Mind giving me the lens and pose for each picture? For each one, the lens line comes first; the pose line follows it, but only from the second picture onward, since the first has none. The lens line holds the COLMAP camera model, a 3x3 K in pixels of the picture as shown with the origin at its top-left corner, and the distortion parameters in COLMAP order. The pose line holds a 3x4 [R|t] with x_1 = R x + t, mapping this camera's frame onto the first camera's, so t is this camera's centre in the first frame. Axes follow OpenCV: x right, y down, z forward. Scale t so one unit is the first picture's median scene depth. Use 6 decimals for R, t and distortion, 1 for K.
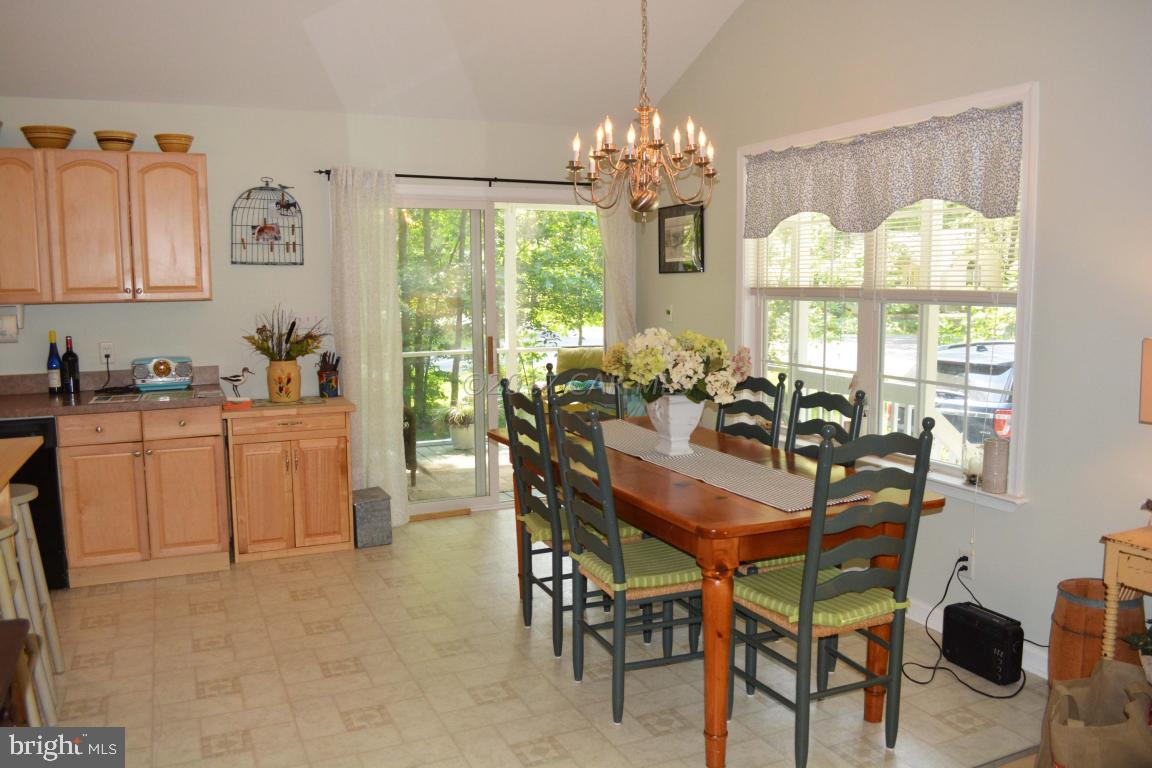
lens RADIAL K [[915.4, 0, 576.0], [0, 915.4, 384.0], [0, 0, 1]] dist [-0.077021, 0.005551]
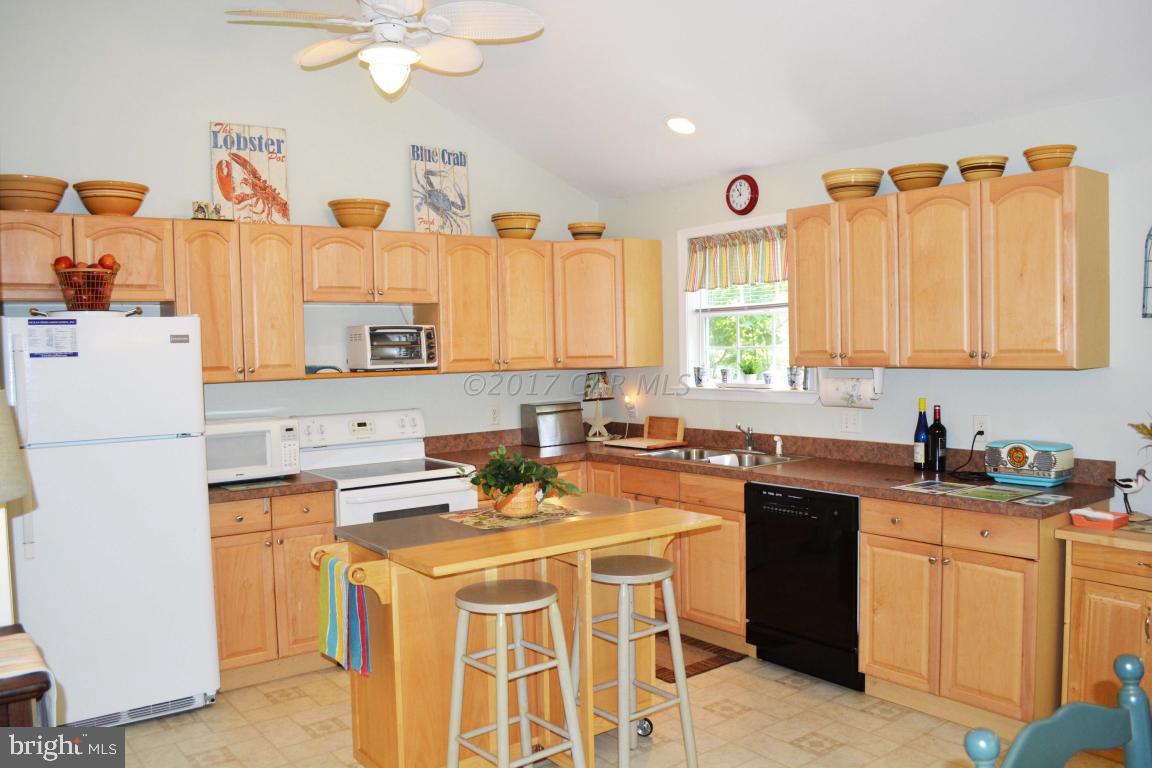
lens RADIAL K [[915.4, 0, 576.0], [0, 915.4, 384.0], [0, 0, 1]] dist [-0.077021, 0.005551]
pose [[0.217482, 0.043034, -0.975115, 0.199258], [-0.098642, 0.994882, 0.021906, -0.058441], [0.971067, 0.091423, 0.220614, 0.471995]]
